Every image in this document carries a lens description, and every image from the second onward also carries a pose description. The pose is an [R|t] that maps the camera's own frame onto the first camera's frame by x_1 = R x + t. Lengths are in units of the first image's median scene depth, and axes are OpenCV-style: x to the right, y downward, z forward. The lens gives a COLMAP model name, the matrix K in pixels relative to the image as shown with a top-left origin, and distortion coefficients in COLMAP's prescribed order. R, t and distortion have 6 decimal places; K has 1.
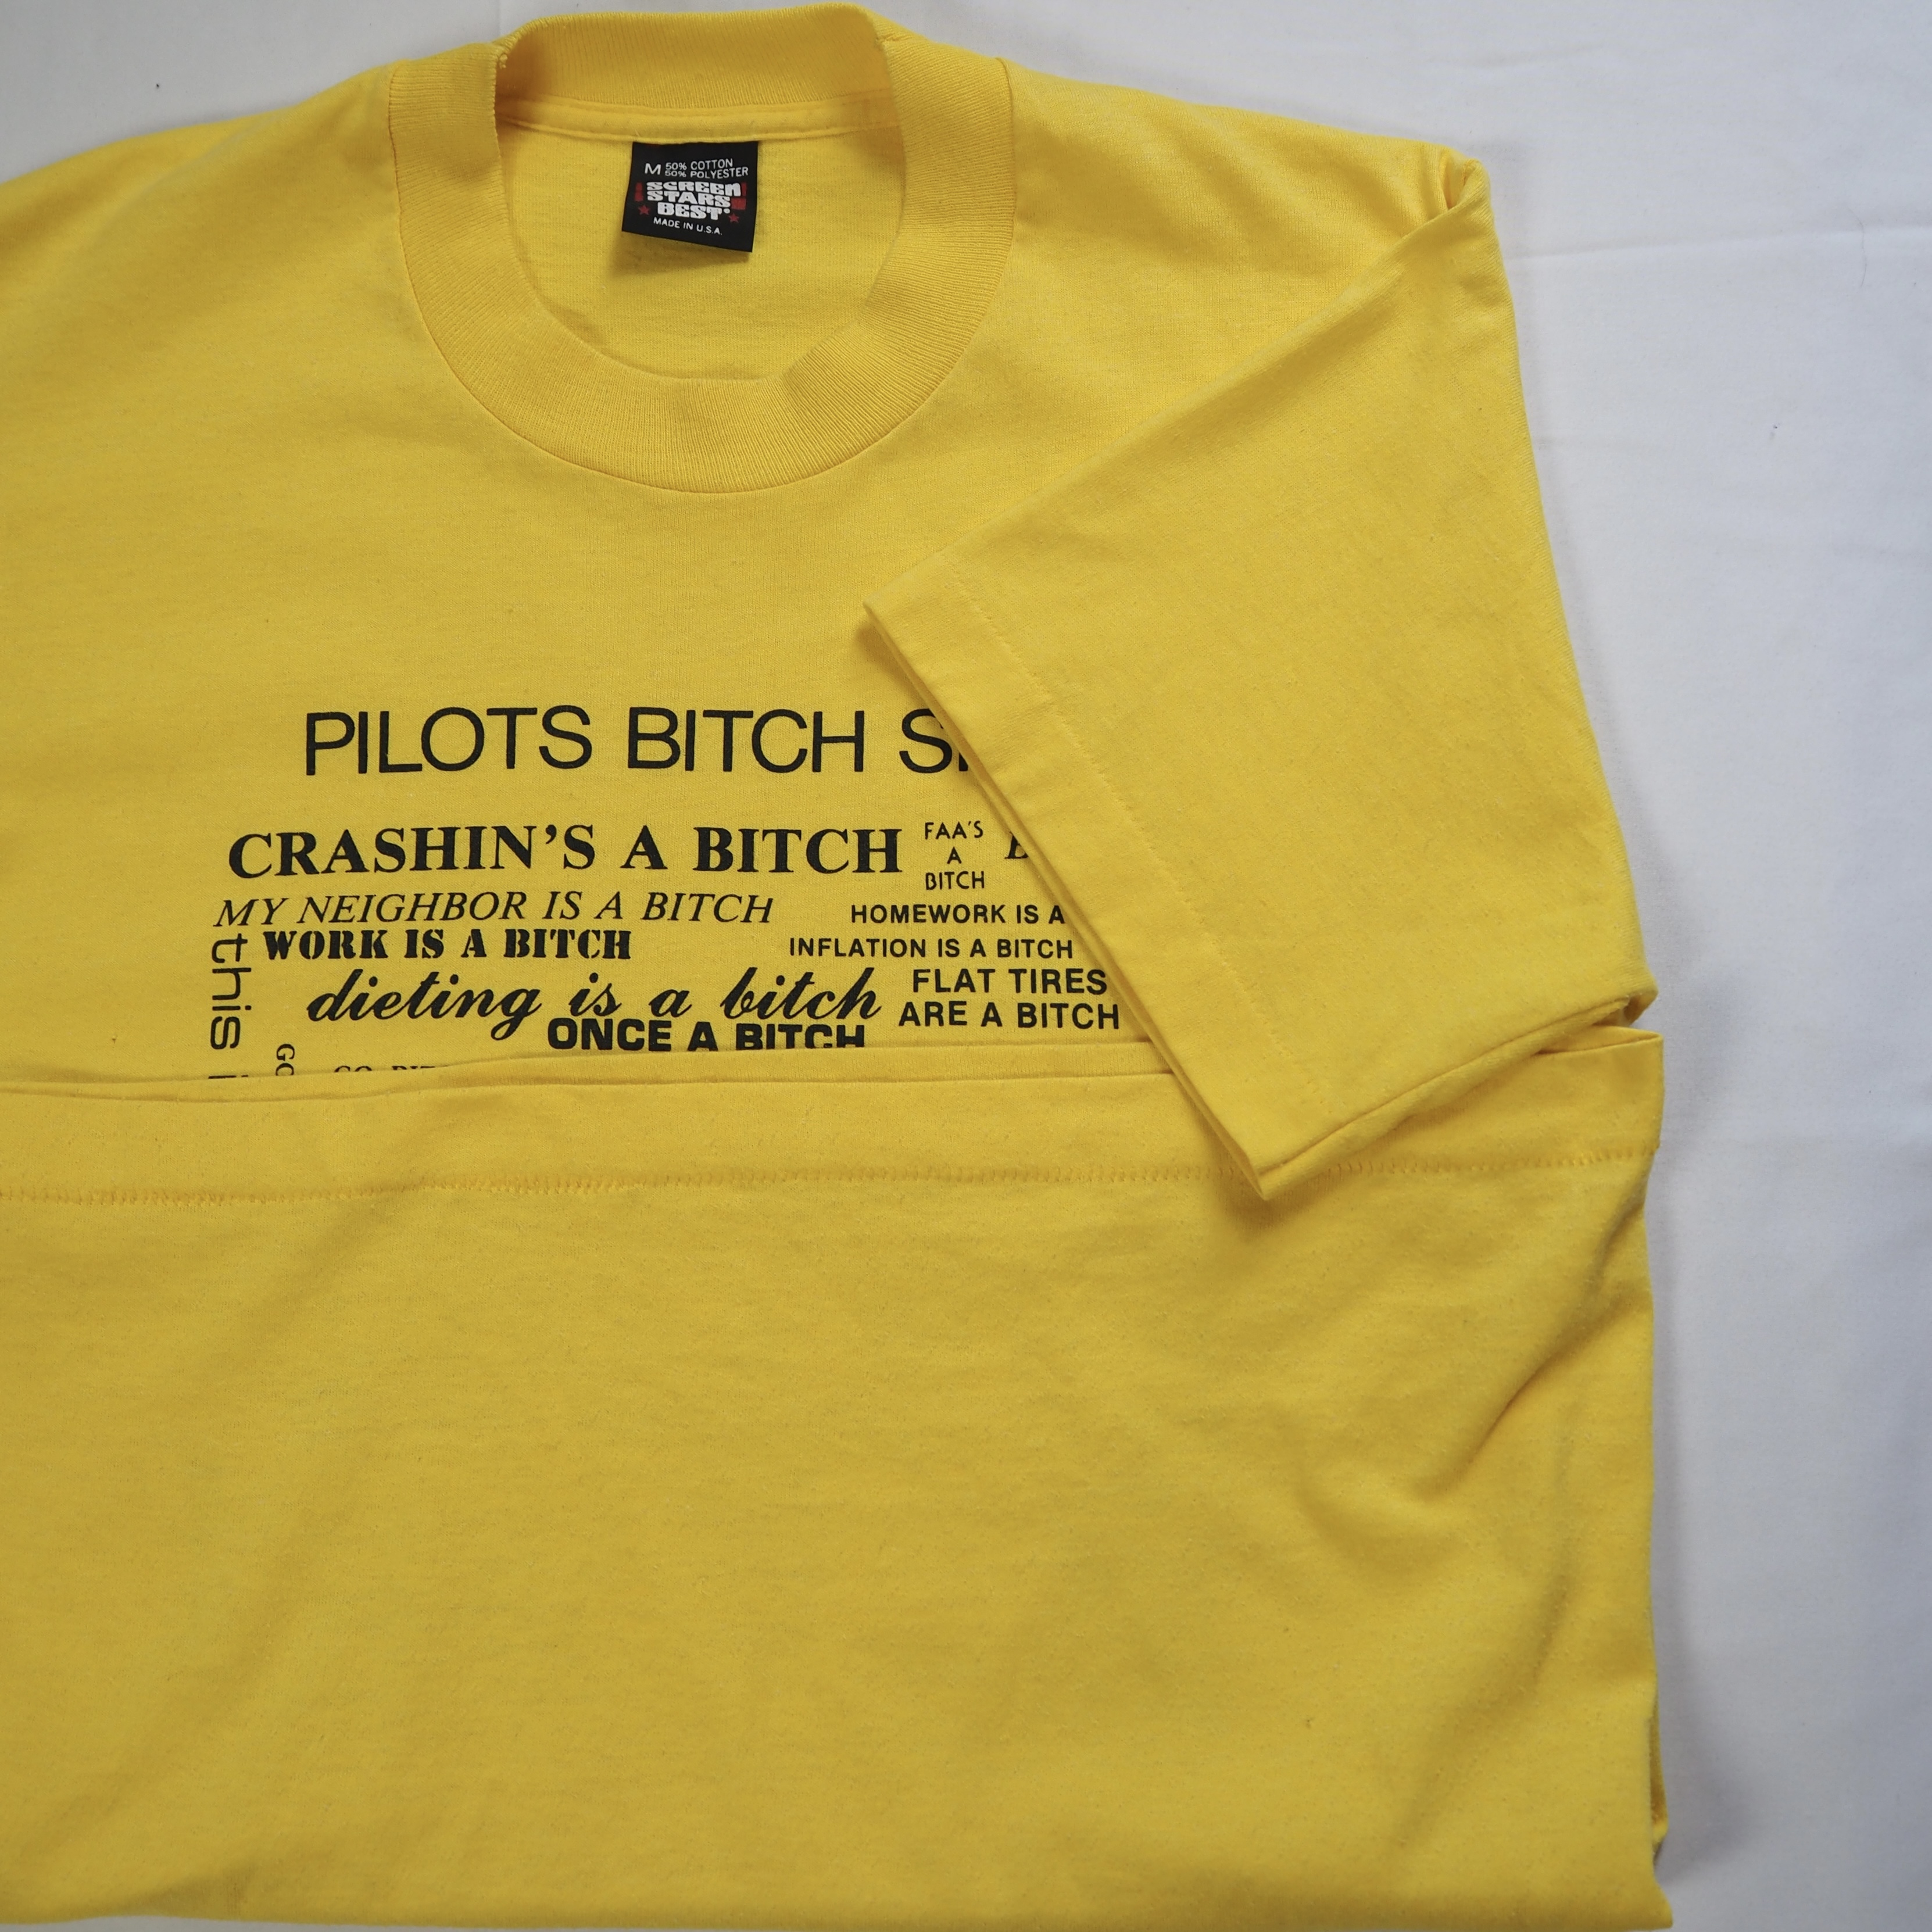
lens RADIAL K [[2417.3, 0, 1034.2], [0, 2417.3, 899.0], [0, 0, 1]] dist [-0.042303, -0.017242]
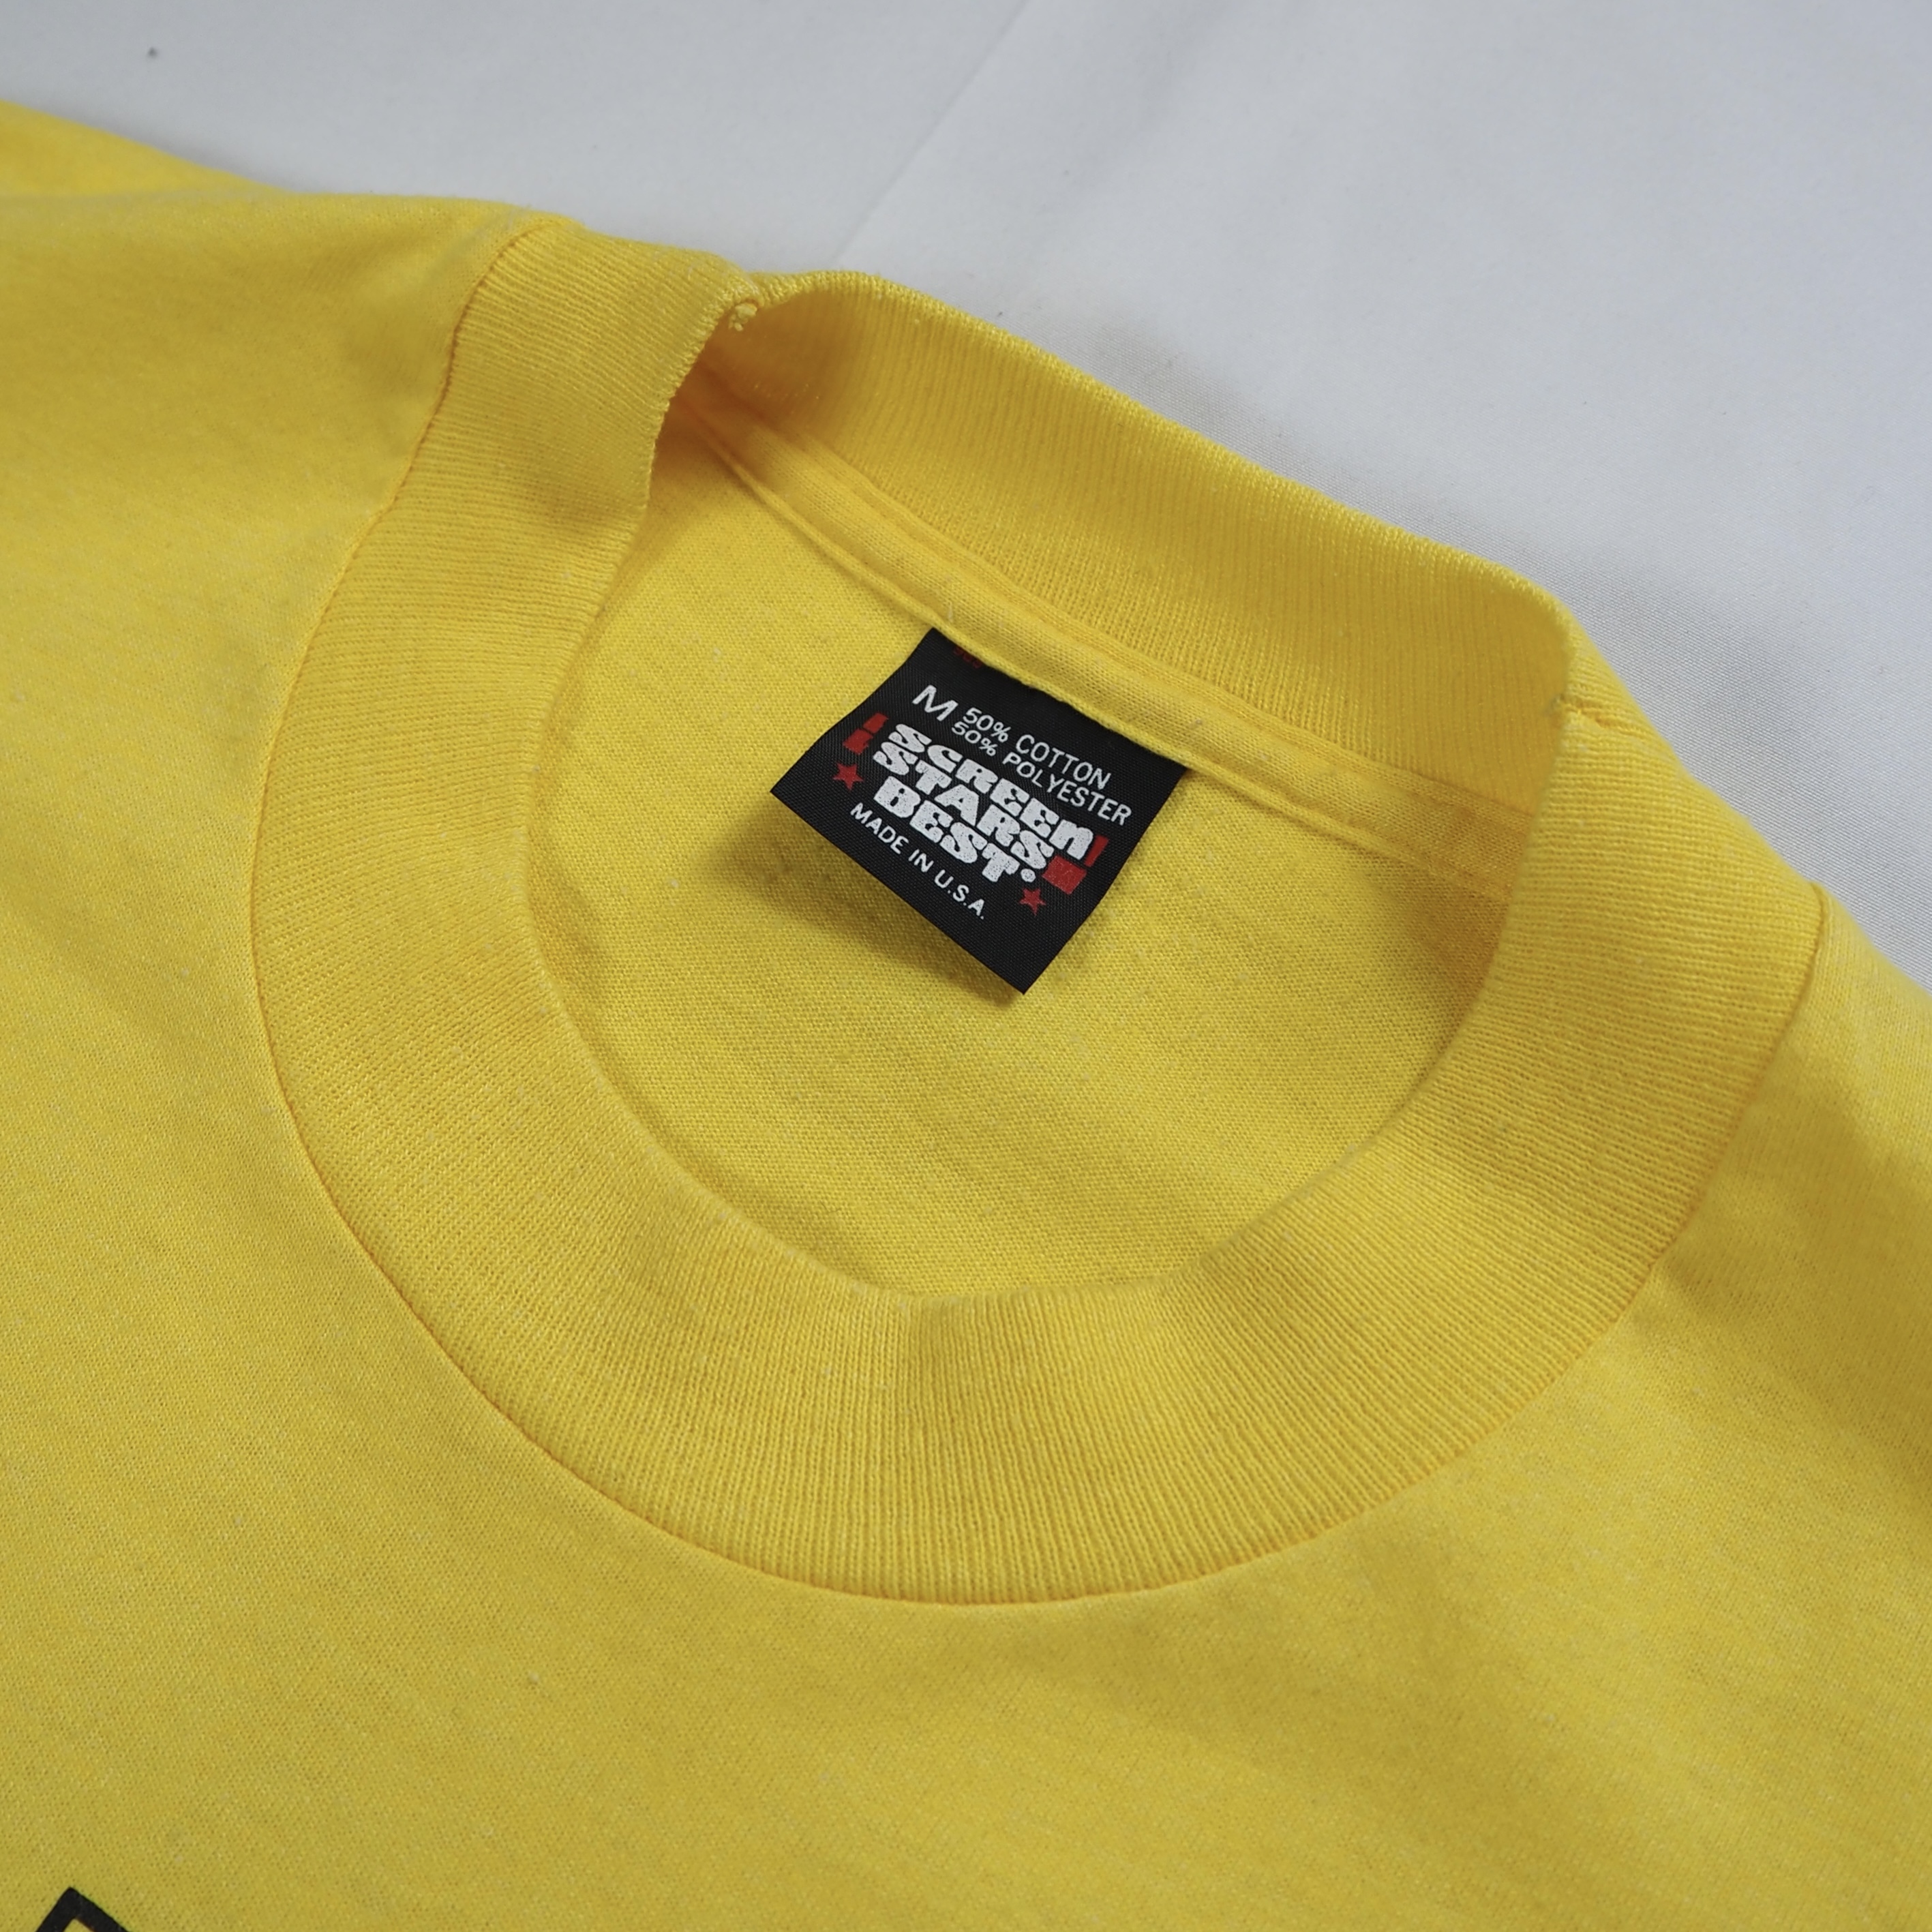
lens RADIAL K [[2812.5, 0, 1051.0], [0, 2812.5, 834.4], [0, 0, 1]] dist [-0.052972, 0.029620]
pose [[0.851566, 0.481146, -0.208168, -0.029672], [-0.519803, 0.826525, -0.216013, -0.191564], [0.068122, 0.292156, 0.953942, 0.548407]]
